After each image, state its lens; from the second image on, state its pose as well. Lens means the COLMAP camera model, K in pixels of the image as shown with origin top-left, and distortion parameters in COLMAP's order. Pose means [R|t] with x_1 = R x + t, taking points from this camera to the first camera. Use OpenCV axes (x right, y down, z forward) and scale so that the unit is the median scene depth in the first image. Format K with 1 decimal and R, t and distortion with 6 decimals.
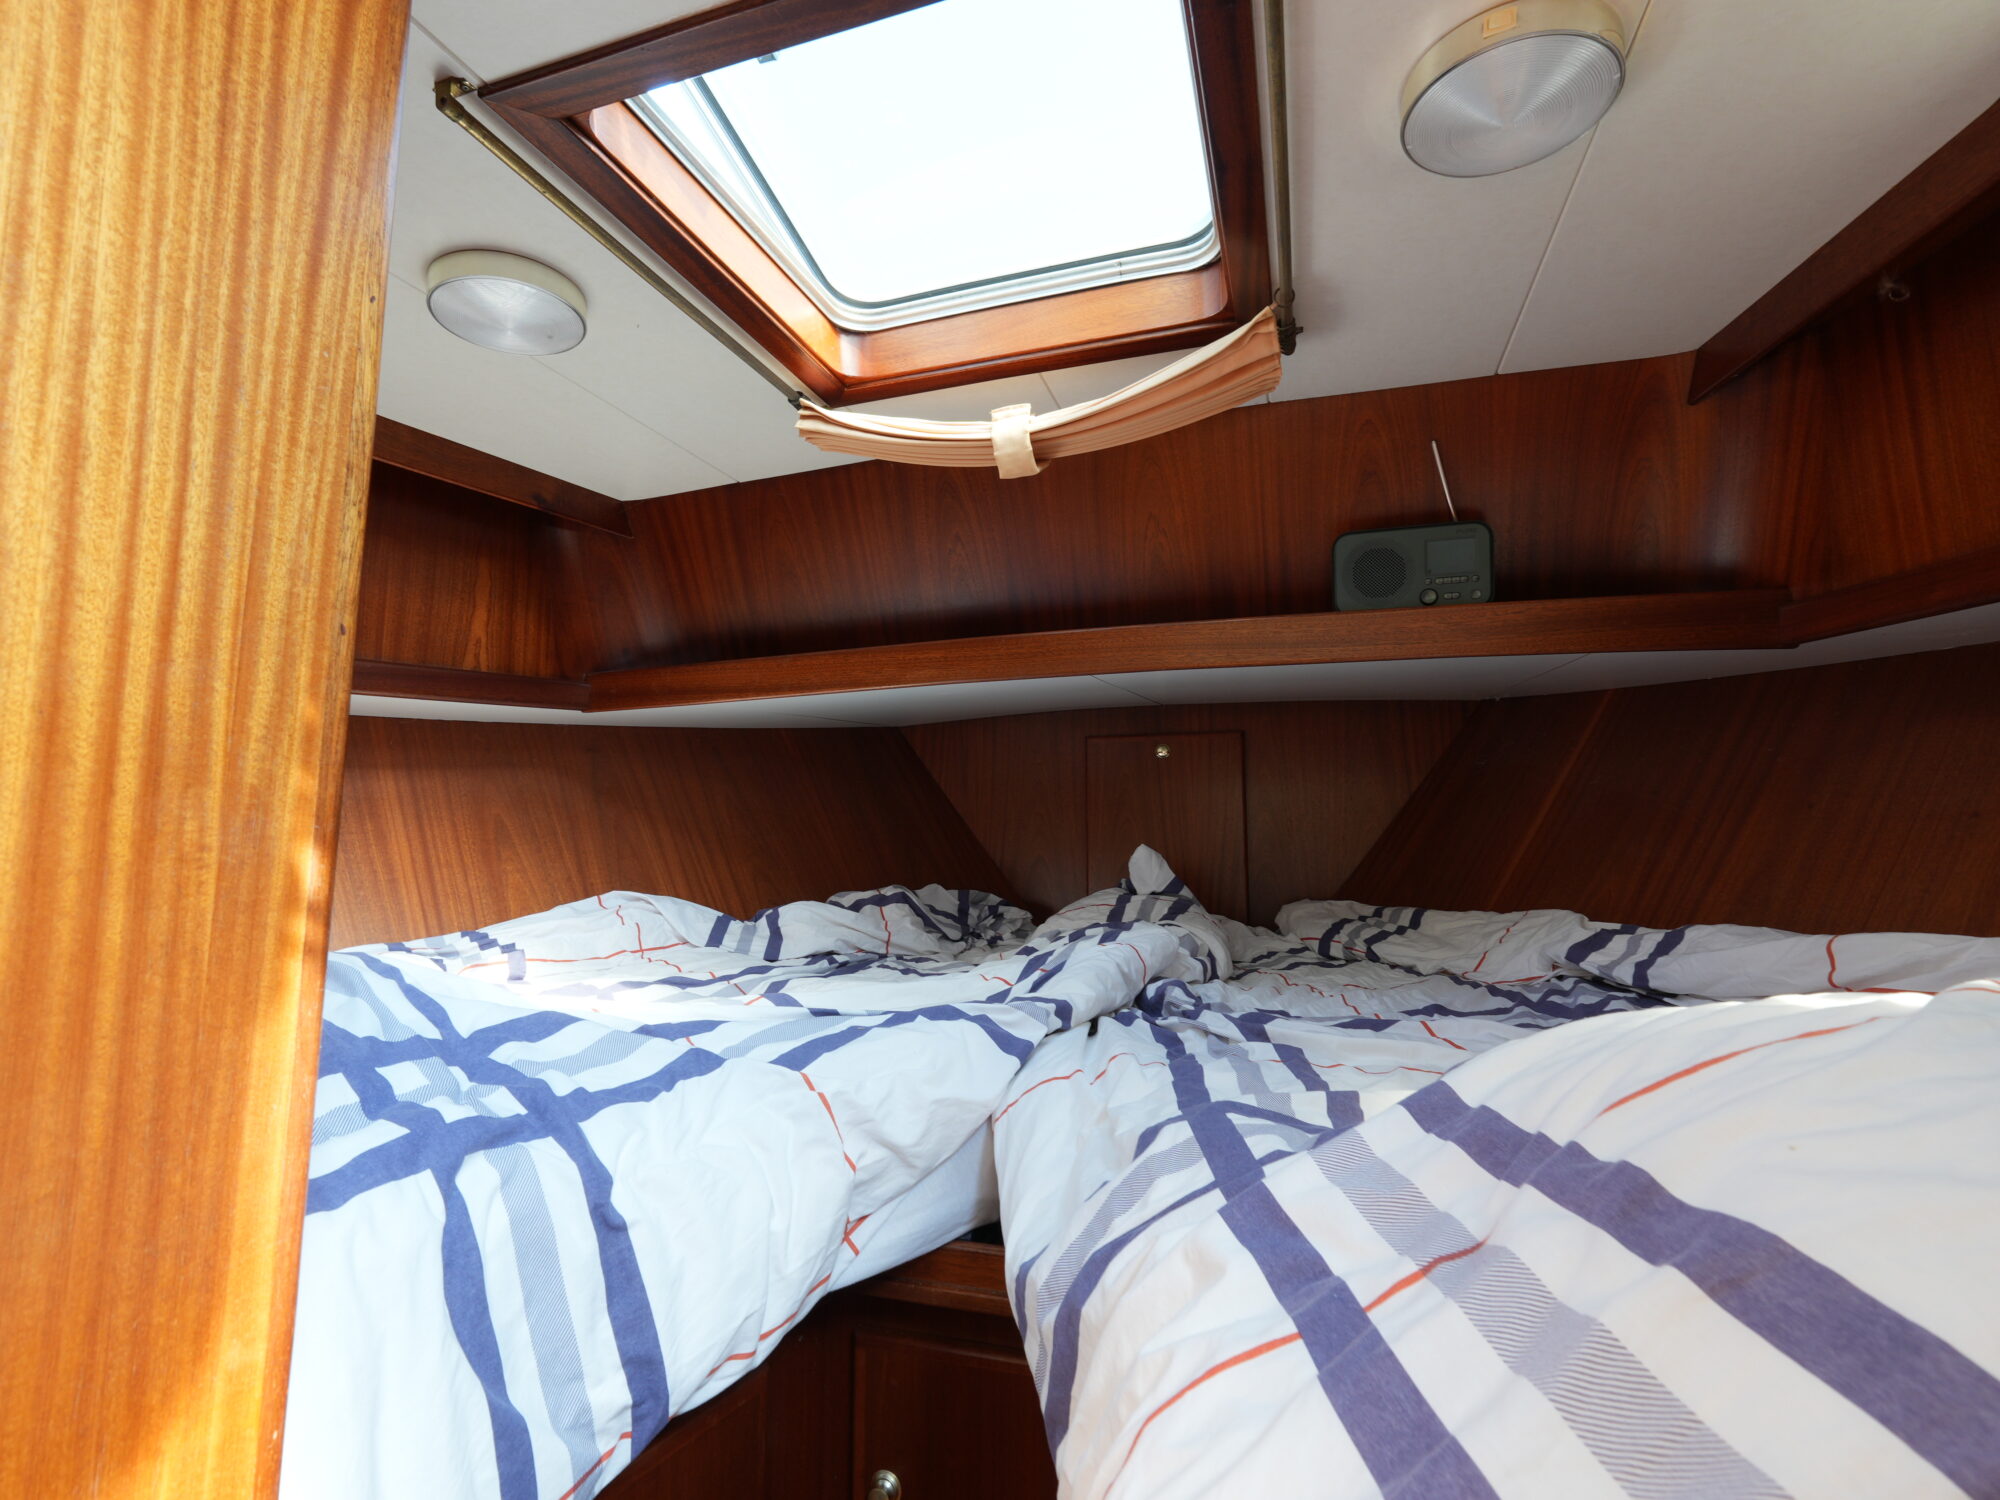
lens RADIAL K [[939.7, 0, 993.8], [0, 939.7, 756.0], [0, 0, 1]] dist [-0.001413, -0.000261]
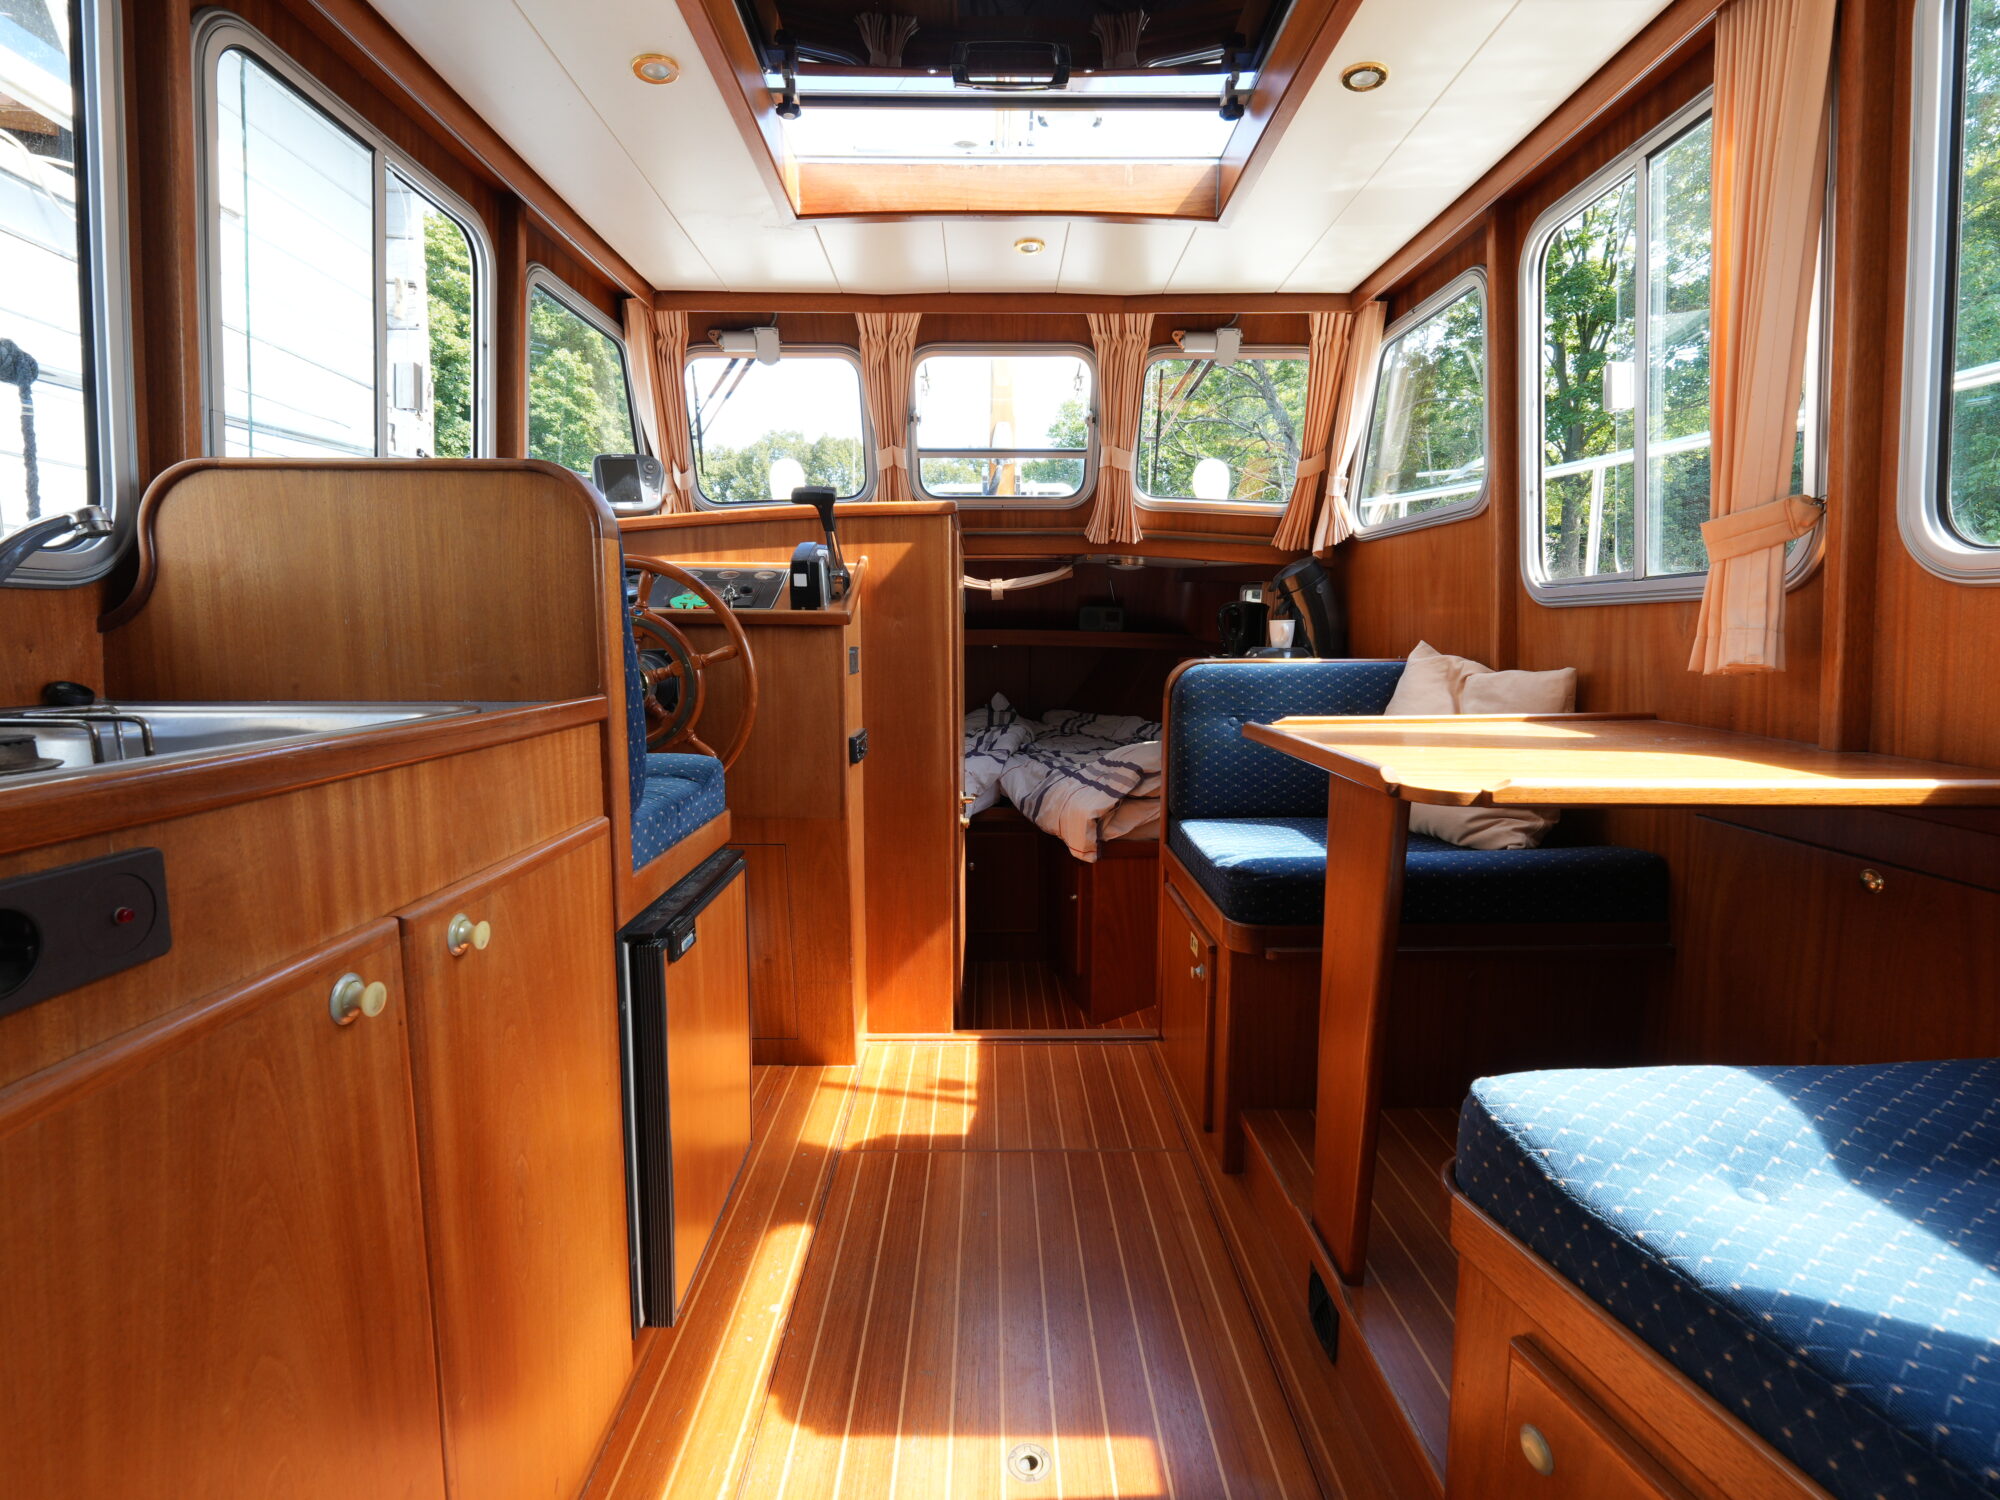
lens RADIAL K [[935.5, 0, 992.6], [0, 935.5, 747.7], [0, 0, 1]] dist [0.000546, -0.000004]
pose [[0.946532, -0.039554, 0.320175, -1.005966], [-0.036534, 0.972928, 0.228202, -0.503198], [-0.320534, -0.227698, 0.919463, -2.038630]]
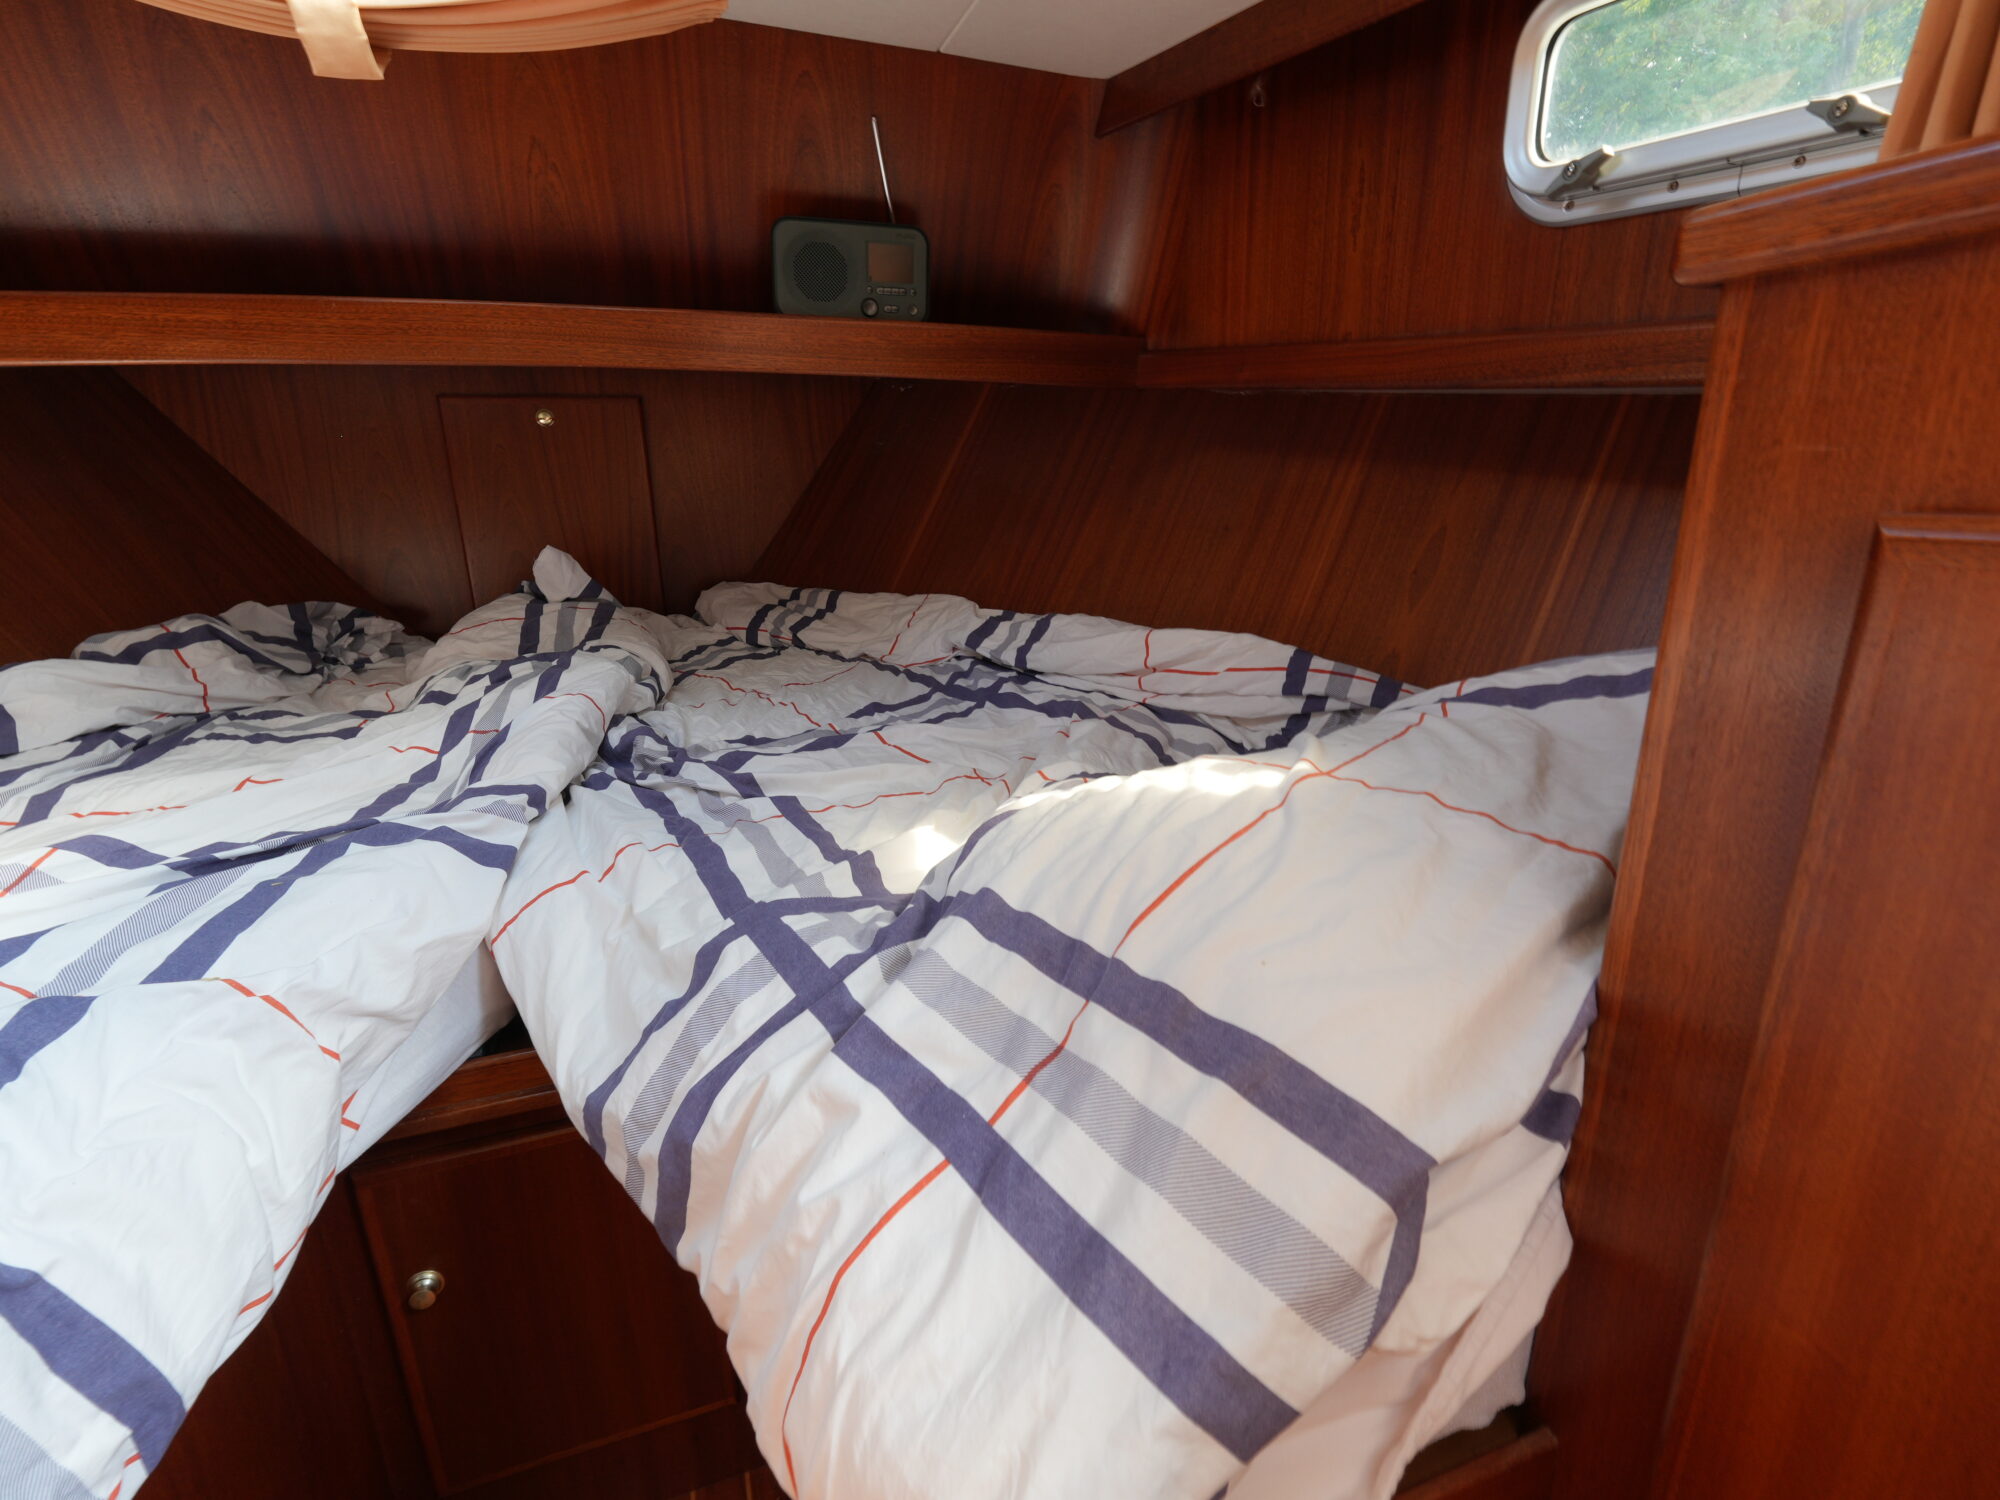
lens RADIAL K [[939.4, 0, 994.3], [0, 939.4, 750.2], [0, 0, 1]] dist [-0.000279, -0.001011]
pose [[0.793739, -0.194000, 0.576492, -0.077952], [-0.048550, 0.924544, 0.377971, -0.118694], [-0.606318, -0.327999, 0.724427, 0.075876]]
